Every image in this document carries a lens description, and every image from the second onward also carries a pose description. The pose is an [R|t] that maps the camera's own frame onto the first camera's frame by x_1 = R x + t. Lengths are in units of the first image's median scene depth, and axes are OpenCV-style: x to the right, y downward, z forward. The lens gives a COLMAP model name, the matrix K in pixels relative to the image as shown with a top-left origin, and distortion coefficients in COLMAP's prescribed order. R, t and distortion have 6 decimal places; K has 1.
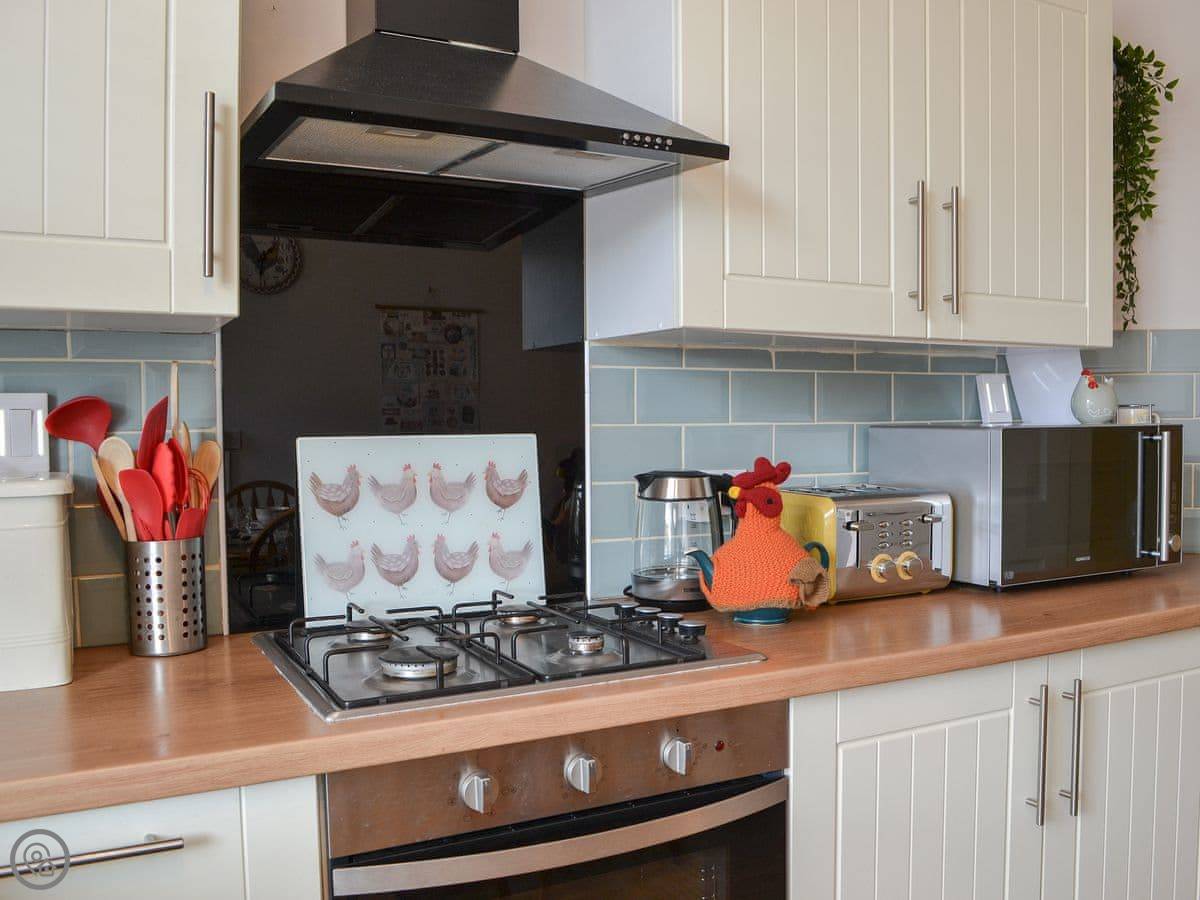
lens RADIAL K [[1089.2, 0, 600.0], [0, 1089.2, 450.0], [0, 0, 1]] dist [-0.072719, 0.005945]
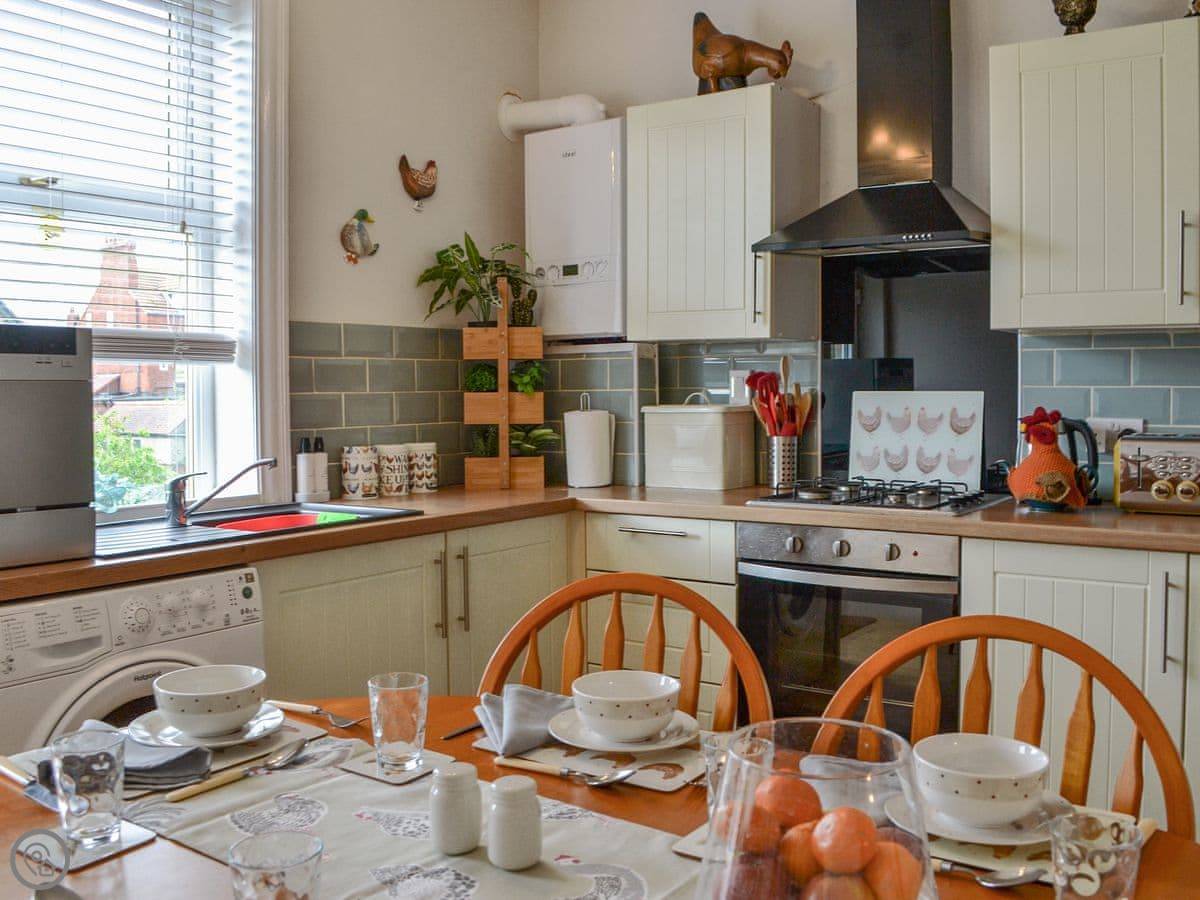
lens RADIAL K [[1089.2, 0, 600.0], [0, 1089.2, 450.0], [0, 0, 1]] dist [-0.072719, 0.005945]
pose [[0.434142, 0.056310, -0.899083, 1.255238], [-0.025970, 0.998412, 0.049990, 0.007818], [0.900470, 0.001647, 0.434915, -0.265248]]
